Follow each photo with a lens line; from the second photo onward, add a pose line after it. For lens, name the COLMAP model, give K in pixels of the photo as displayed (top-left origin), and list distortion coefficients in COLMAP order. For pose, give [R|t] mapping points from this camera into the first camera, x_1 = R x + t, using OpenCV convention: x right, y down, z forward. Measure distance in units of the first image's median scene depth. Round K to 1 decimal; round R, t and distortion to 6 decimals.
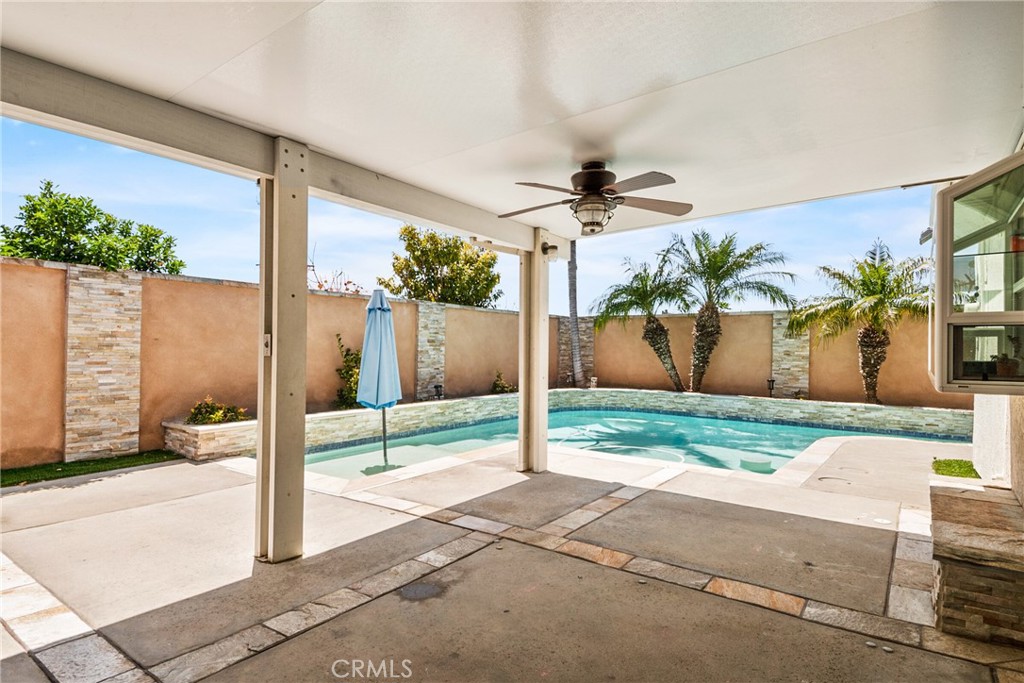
lens RADIAL K [[534.4, 0, 524.4], [0, 534.4, 349.4], [0, 0, 1]] dist [0.040538, -0.026140]
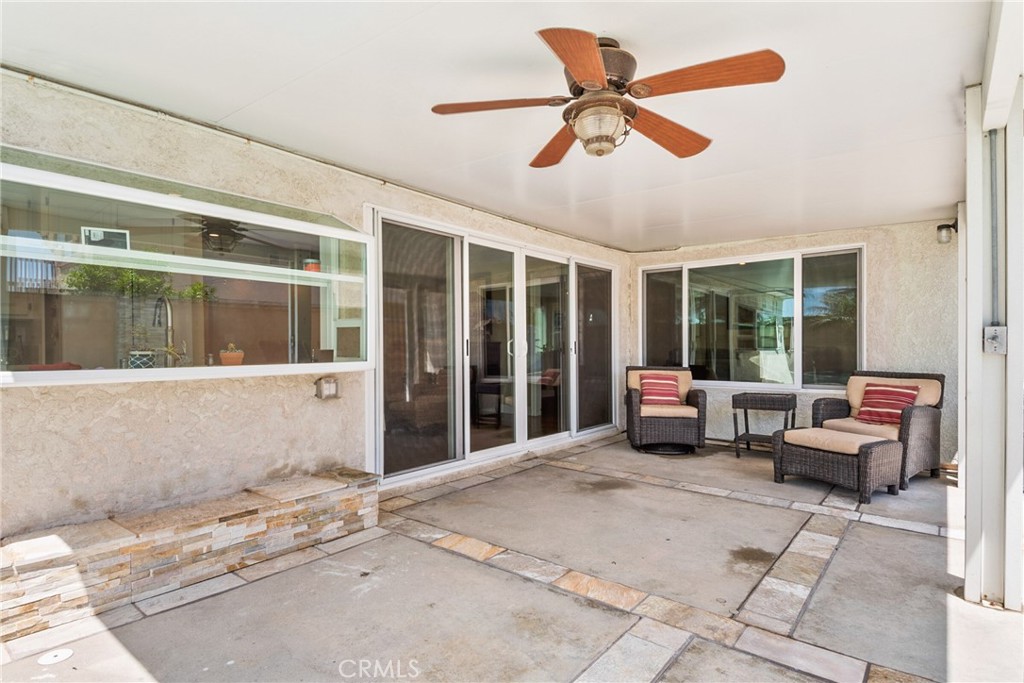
lens RADIAL K [[534.4, 0, 525.1], [0, 534.4, 337.7], [0, 0, 1]] dist [0.040538, -0.026140]
pose [[-0.999172, -0.006988, 0.040079, 0.144912], [-0.007402, 0.999921, -0.010191, 0.001838], [-0.040004, -0.010480, -0.999145, 1.258367]]
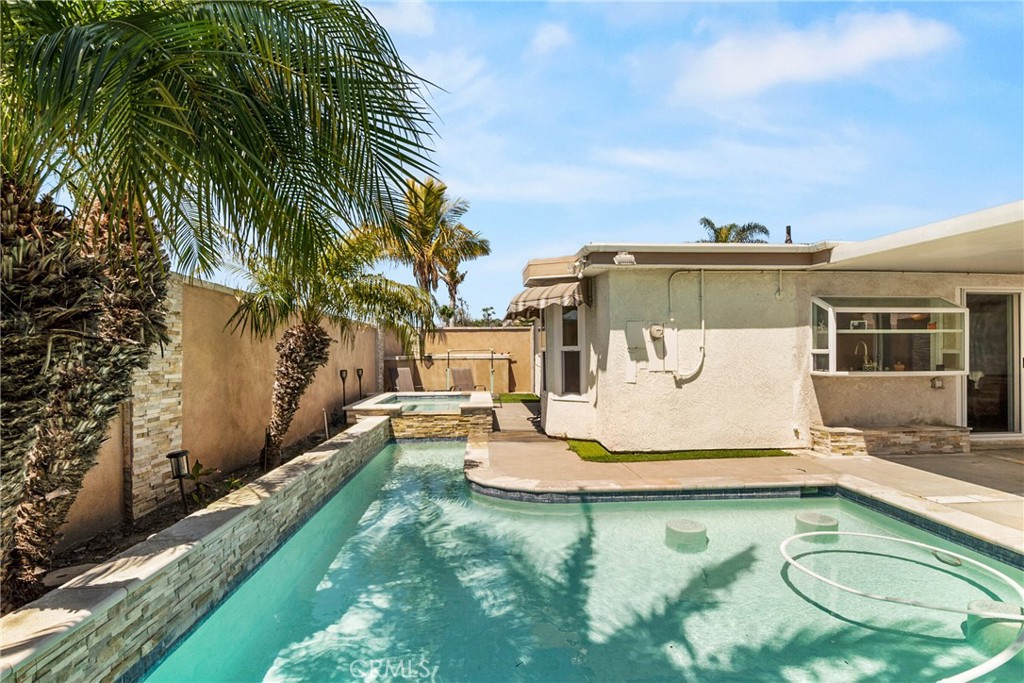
lens RADIAL K [[534.4, 0, 527.3], [0, 534.4, 355.7], [0, 0, 1]] dist [0.040538, -0.026140]
pose [[-0.663554, -0.012227, 0.748029, 0.071993], [-0.001731, 0.999889, 0.014808, -0.034415], [-0.748127, 0.008532, -0.663501, 2.465946]]
